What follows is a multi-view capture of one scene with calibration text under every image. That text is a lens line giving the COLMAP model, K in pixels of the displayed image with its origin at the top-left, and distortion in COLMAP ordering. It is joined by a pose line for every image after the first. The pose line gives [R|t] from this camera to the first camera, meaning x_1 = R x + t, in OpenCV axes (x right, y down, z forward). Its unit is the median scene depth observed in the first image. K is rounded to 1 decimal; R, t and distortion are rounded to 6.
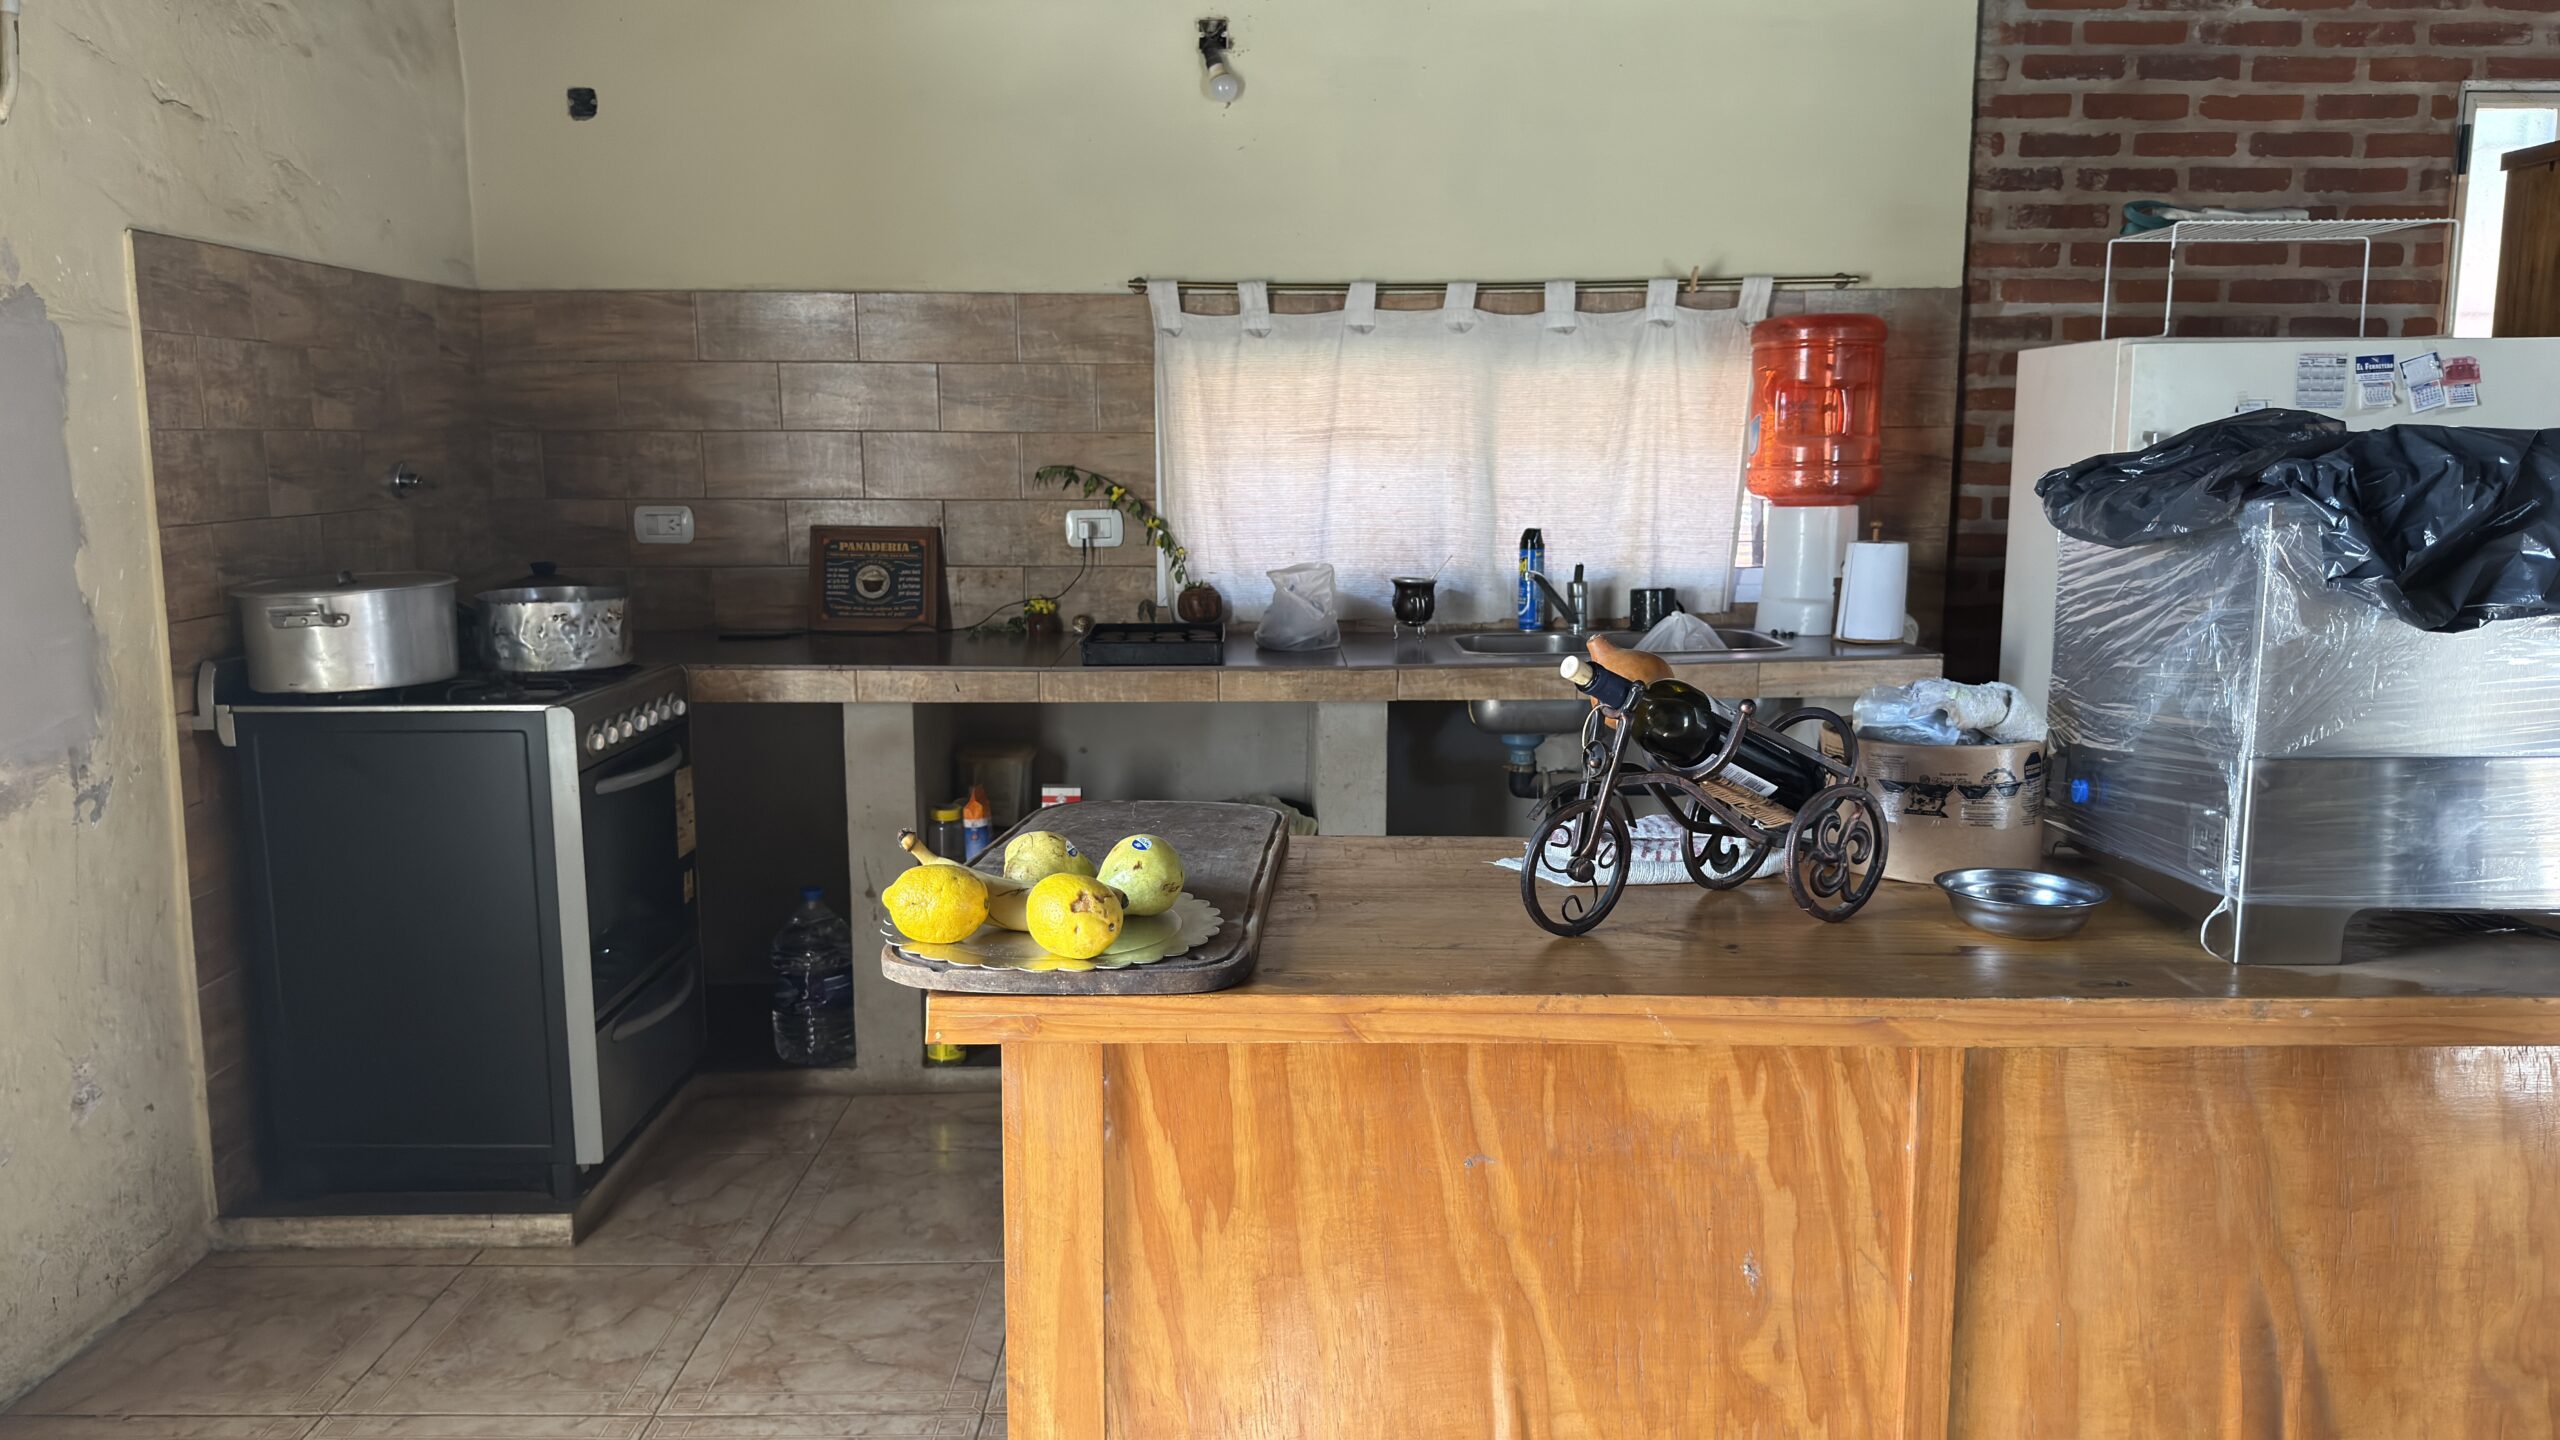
lens RADIAL K [[1787.3, 0, 1280.0], [0, 1787.3, 720.0], [0, 0, 1]] dist [0.096861, -0.140956]
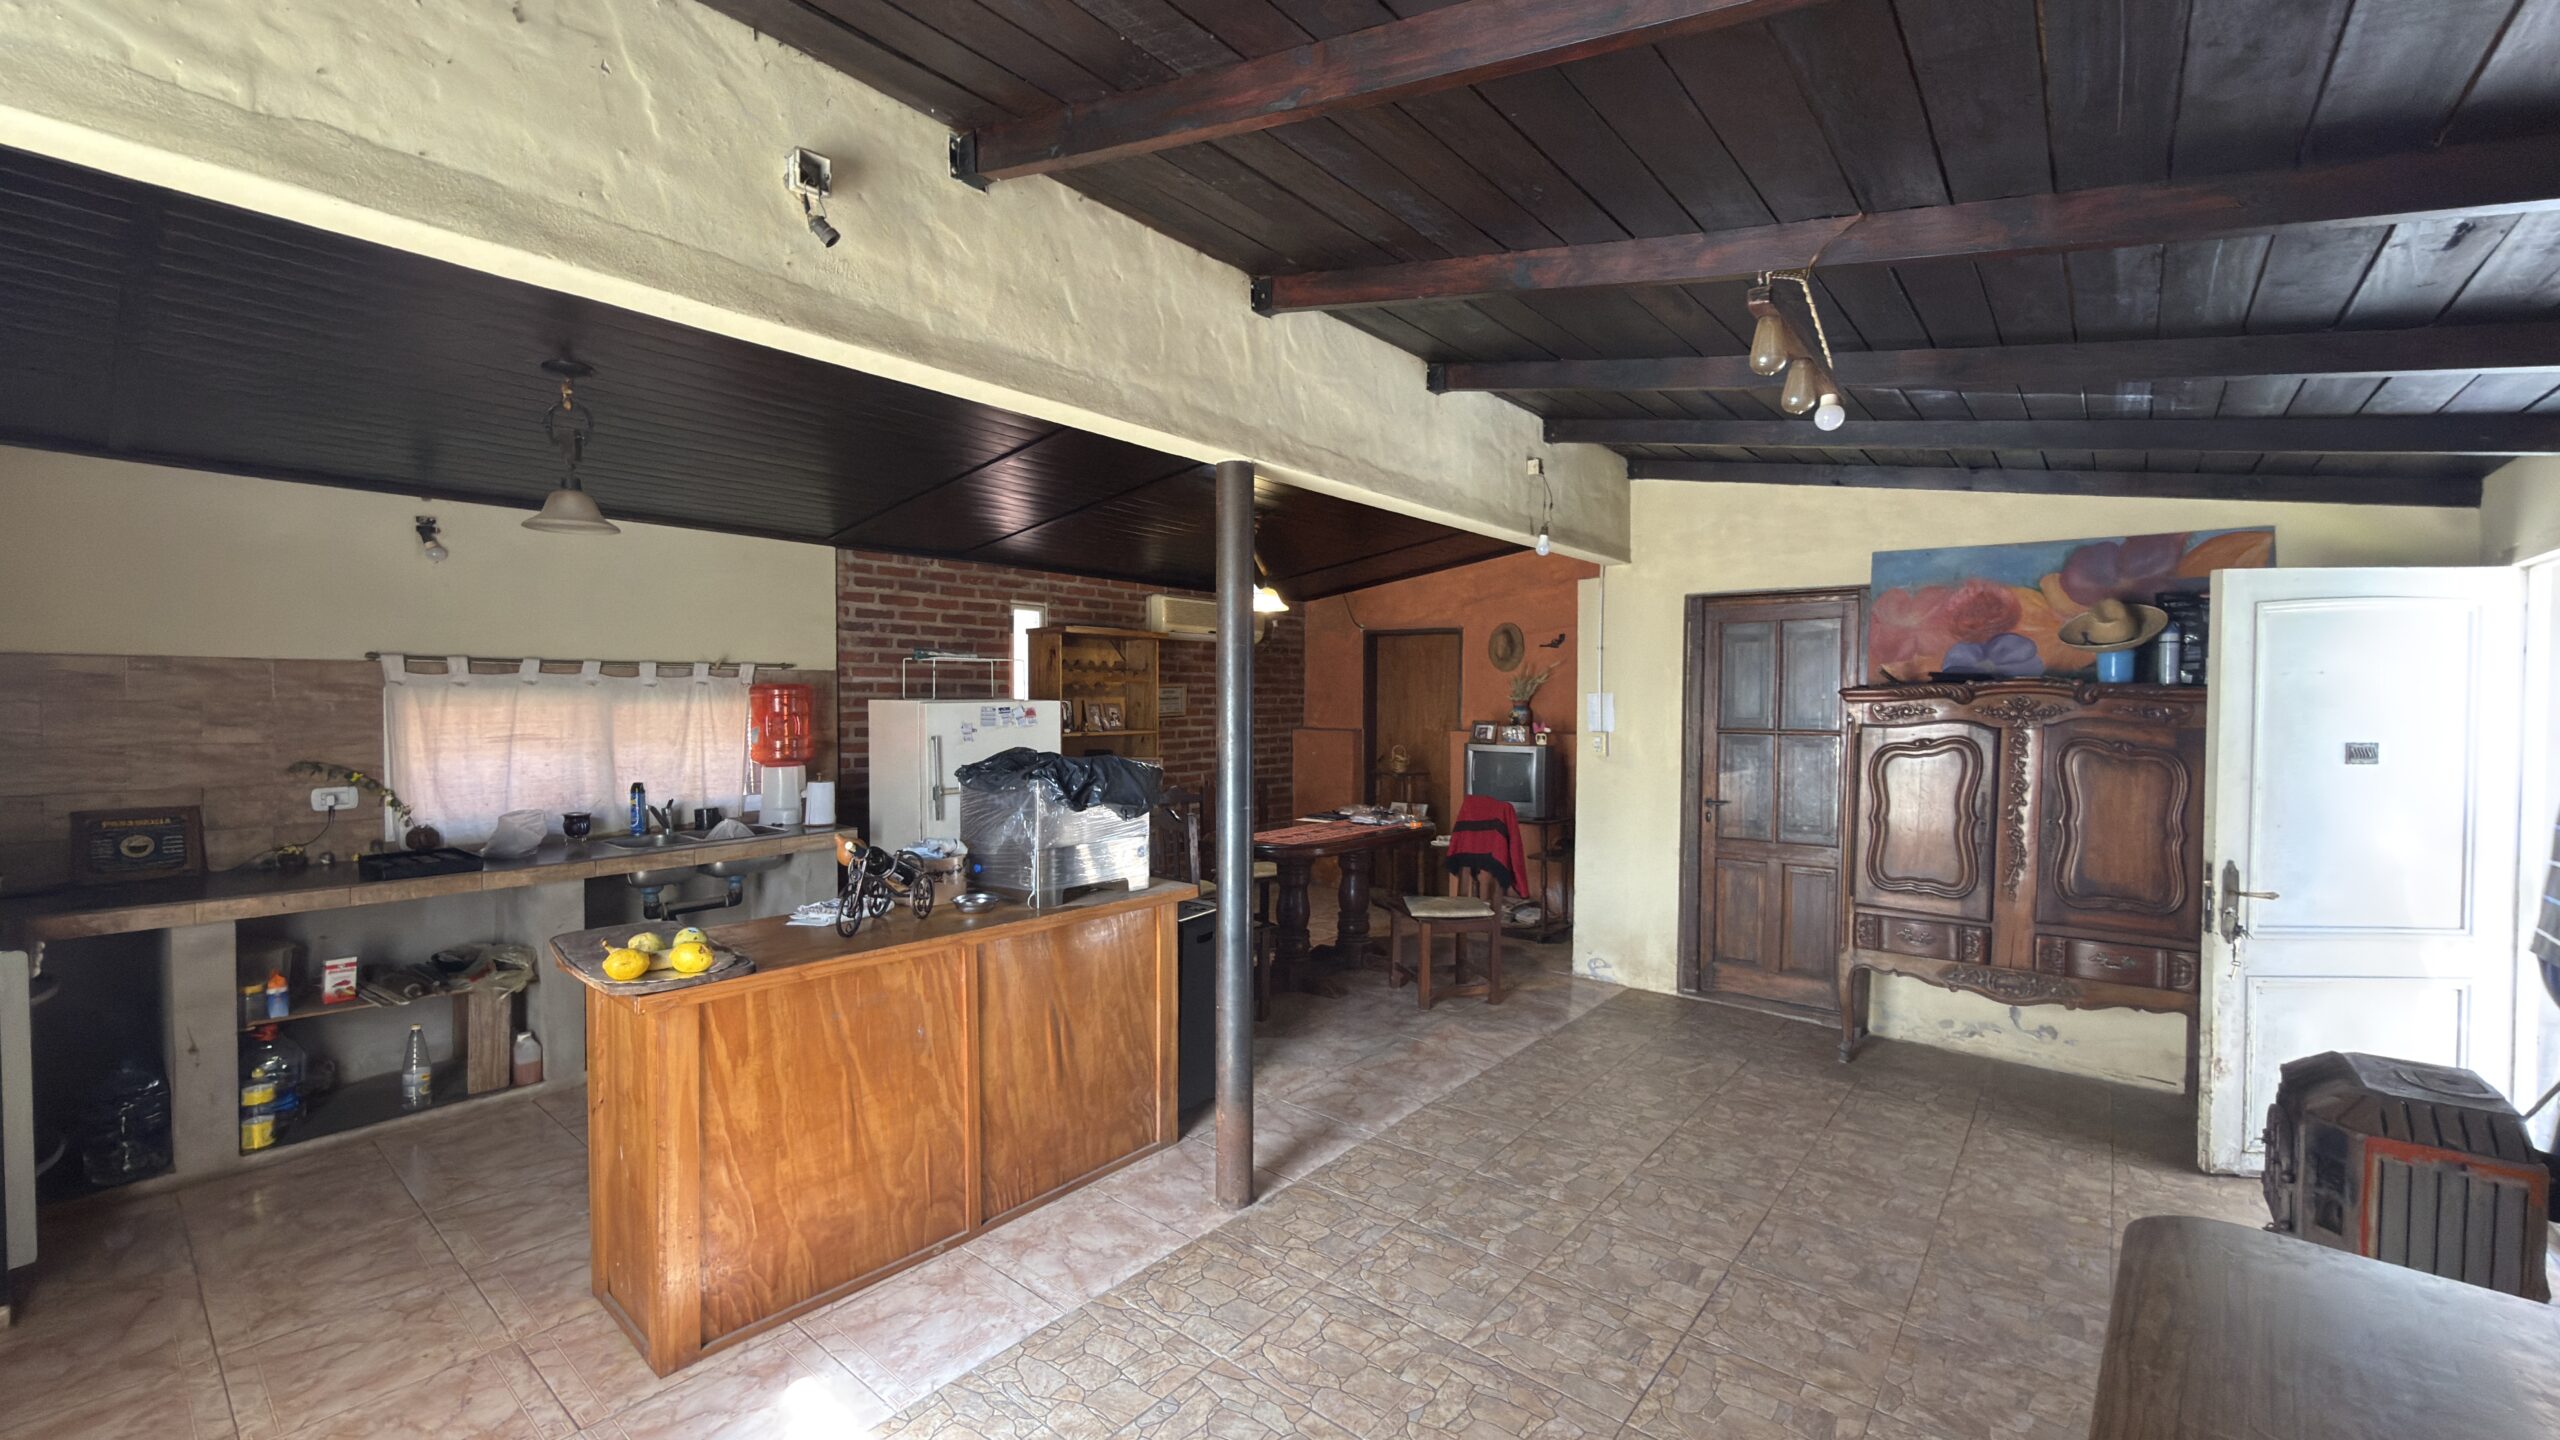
lens RADIAL K [[1022.3, 0, 1280.0], [0, 1022.3, 720.0], [0, 0, 1]] dist [0.000828, 0.001239]
pose [[0.640413, -0.013146, 0.767918, -0.274326], [0.112158, 0.990735, -0.076576, -0.010100], [-0.759797, 0.135168, 0.635954, -0.266888]]
